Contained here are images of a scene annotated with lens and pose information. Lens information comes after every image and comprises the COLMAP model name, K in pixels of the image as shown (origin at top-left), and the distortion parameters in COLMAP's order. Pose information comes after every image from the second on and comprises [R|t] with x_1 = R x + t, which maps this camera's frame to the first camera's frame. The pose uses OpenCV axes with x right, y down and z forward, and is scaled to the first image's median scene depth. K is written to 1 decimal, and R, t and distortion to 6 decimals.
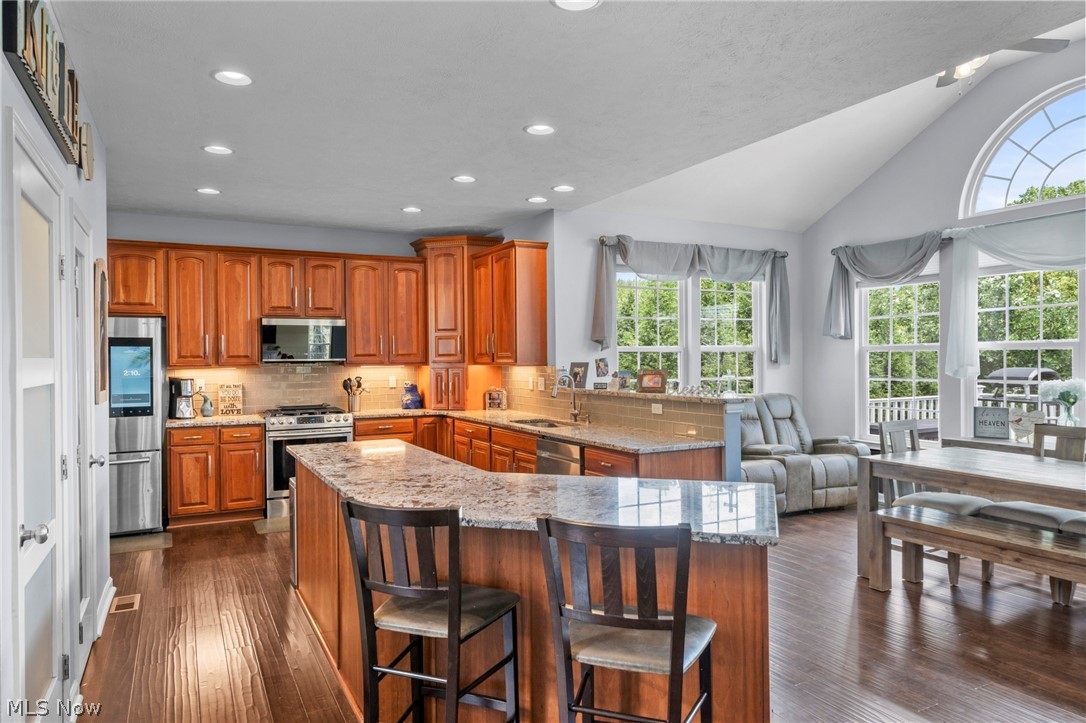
lens RADIAL K [[697.6, 0, 536.7], [0, 697.6, 355.5], [0, 0, 1]] dist [-0.006011, -0.000494]
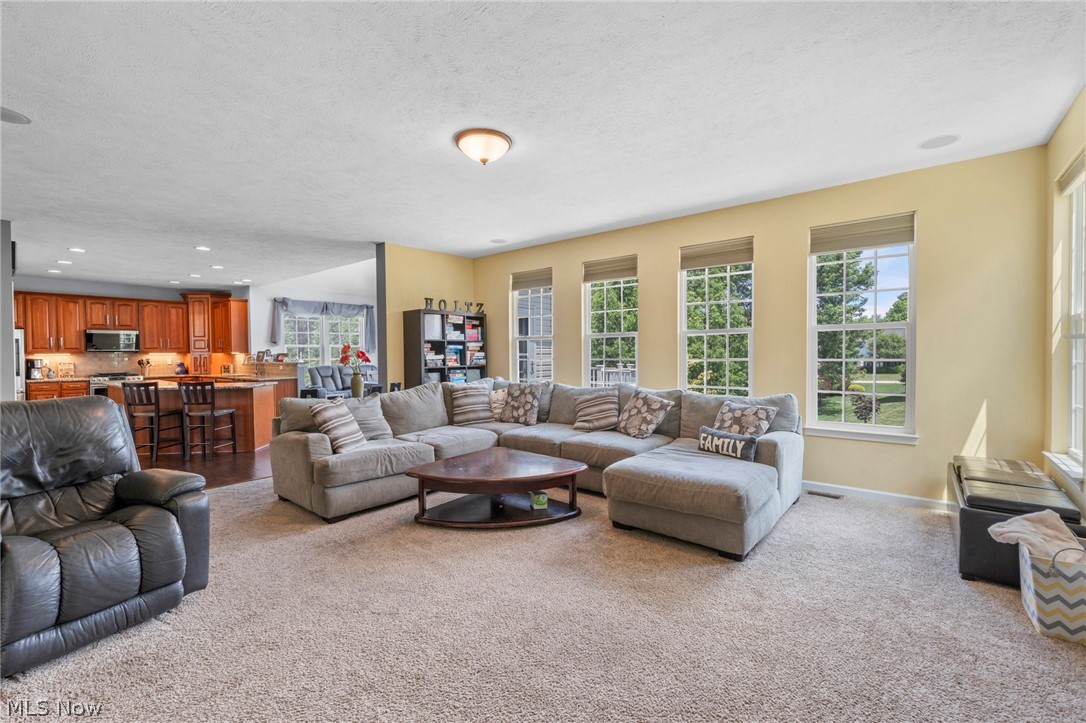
lens RADIAL K [[469.2, 0, 548.9], [0, 469.2, 360.9], [0, 0, 1]] dist [-0.007057, 0.001930]
pose [[0.913921, -0.007918, 0.405814, 0.283896], [0.003310, 0.999922, 0.012055, 0.025527], [-0.405878, -0.009674, 0.913876, -0.788364]]
